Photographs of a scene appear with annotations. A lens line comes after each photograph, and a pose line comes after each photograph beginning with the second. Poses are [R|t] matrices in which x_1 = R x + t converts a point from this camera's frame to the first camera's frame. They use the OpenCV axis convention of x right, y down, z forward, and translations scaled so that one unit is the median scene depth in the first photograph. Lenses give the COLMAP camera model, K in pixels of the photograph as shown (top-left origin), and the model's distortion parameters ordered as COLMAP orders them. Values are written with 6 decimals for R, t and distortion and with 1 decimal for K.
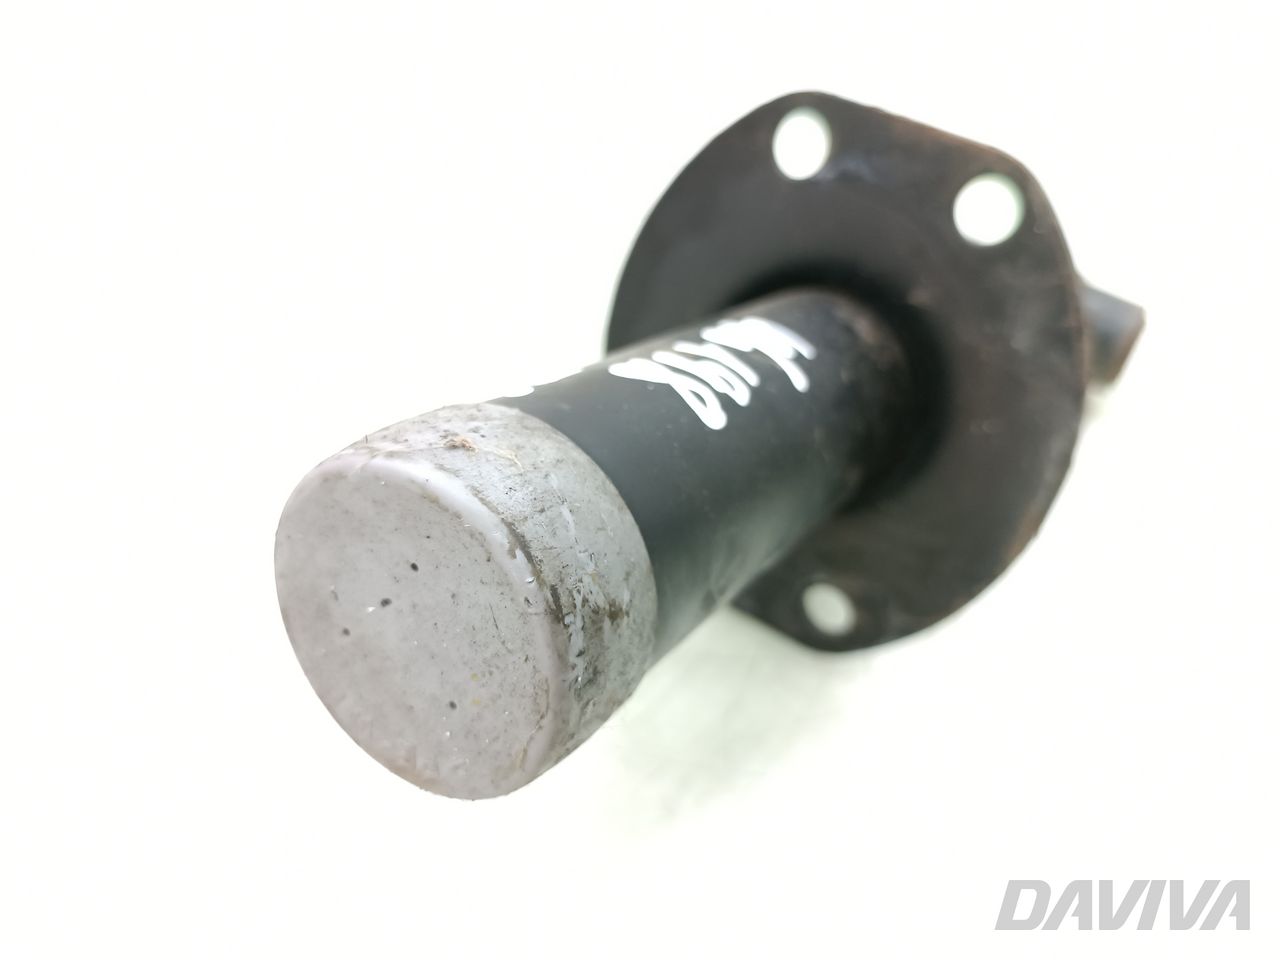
lens RADIAL K [[1091.9, 0, 640.0], [0, 1091.9, 480.0], [0, 0, 1]] dist [0.008952, 0.001992]
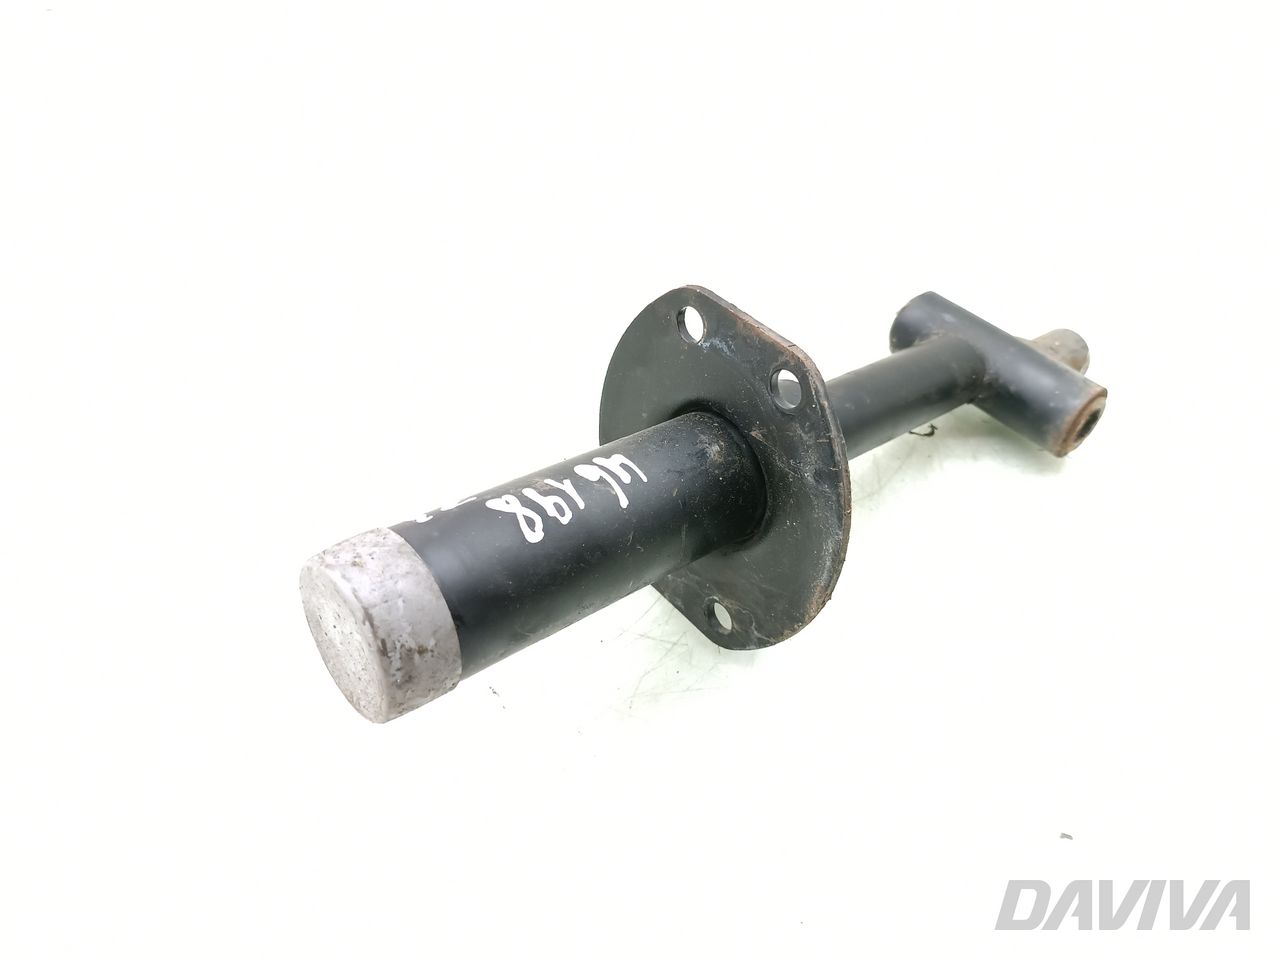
lens RADIAL K [[1091.9, 0, 640.0], [0, 1091.9, 480.0], [0, 0, 1]] dist [0.008952, 0.001992]
pose [[0.934470, 0.108661, -0.339056, 1.056358], [-0.057007, 0.985668, 0.158772, -0.564959], [0.351450, -0.129039, 0.927271, -0.759813]]
